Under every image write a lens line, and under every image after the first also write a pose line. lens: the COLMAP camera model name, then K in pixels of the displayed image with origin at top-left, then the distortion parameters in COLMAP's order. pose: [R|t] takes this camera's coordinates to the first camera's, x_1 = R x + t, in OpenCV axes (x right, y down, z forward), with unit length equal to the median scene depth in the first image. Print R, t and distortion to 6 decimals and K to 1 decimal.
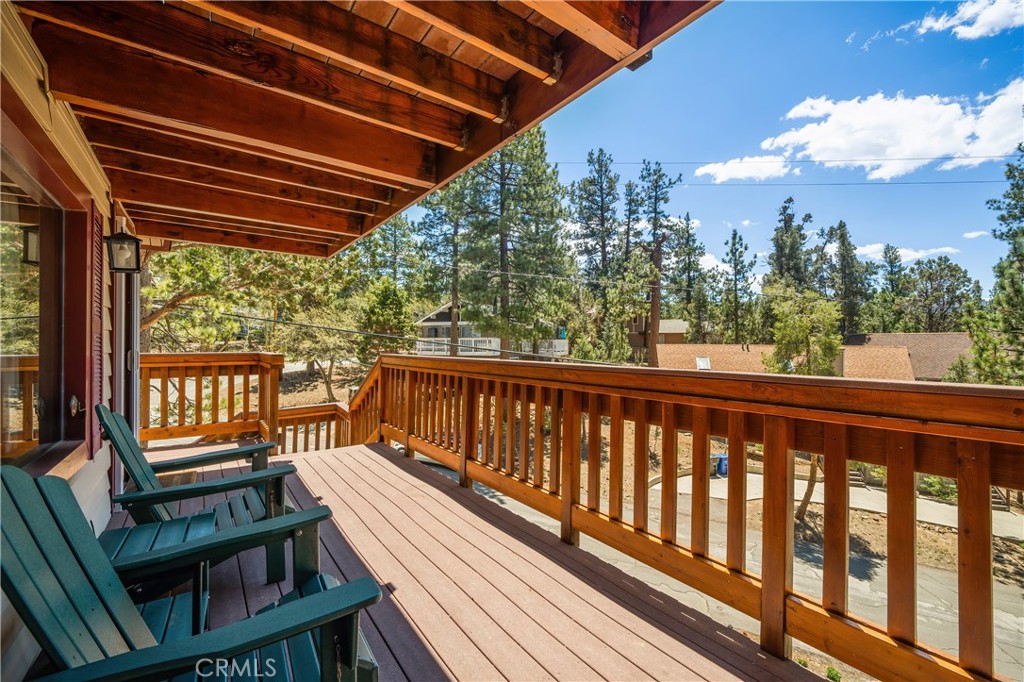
lens RADIAL K [[446.1, 0, 516.5], [0, 446.1, 336.5], [0, 0, 1]] dist [0.005033, -0.000599]
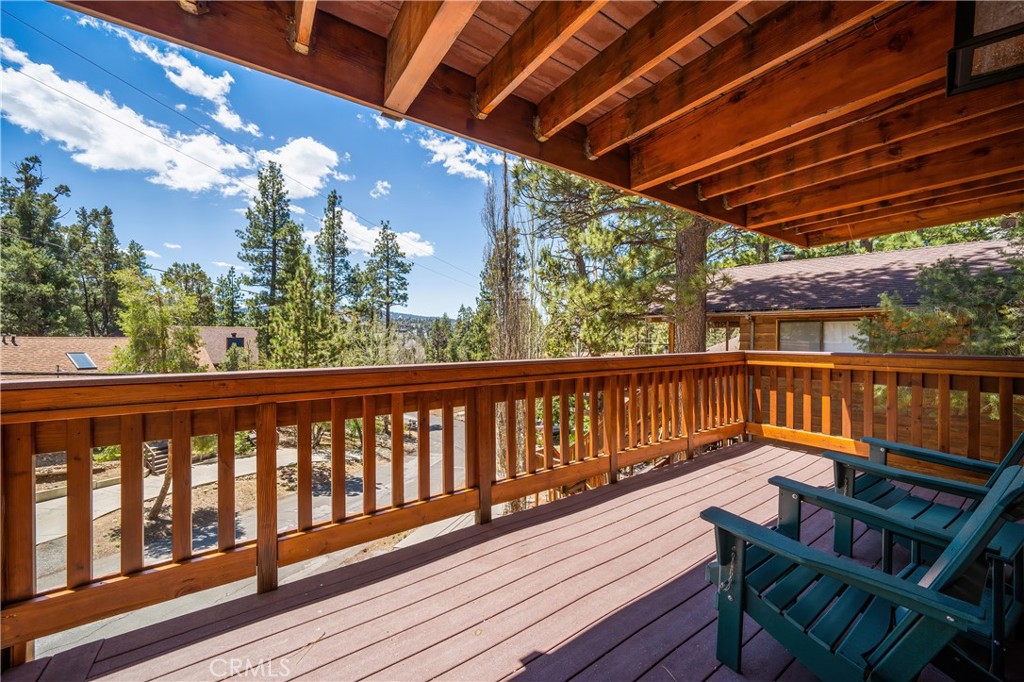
lens RADIAL K [[387.6, 0, 518.9], [0, 387.6, 339.0], [0, 0, 1]] dist [-0.002971, -0.000364]
pose [[0.014673, -0.008781, 0.999854, -0.076130], [-0.018462, 0.999789, 0.009051, 0.000165], [-0.999722, -0.018592, 0.014508, 0.088623]]
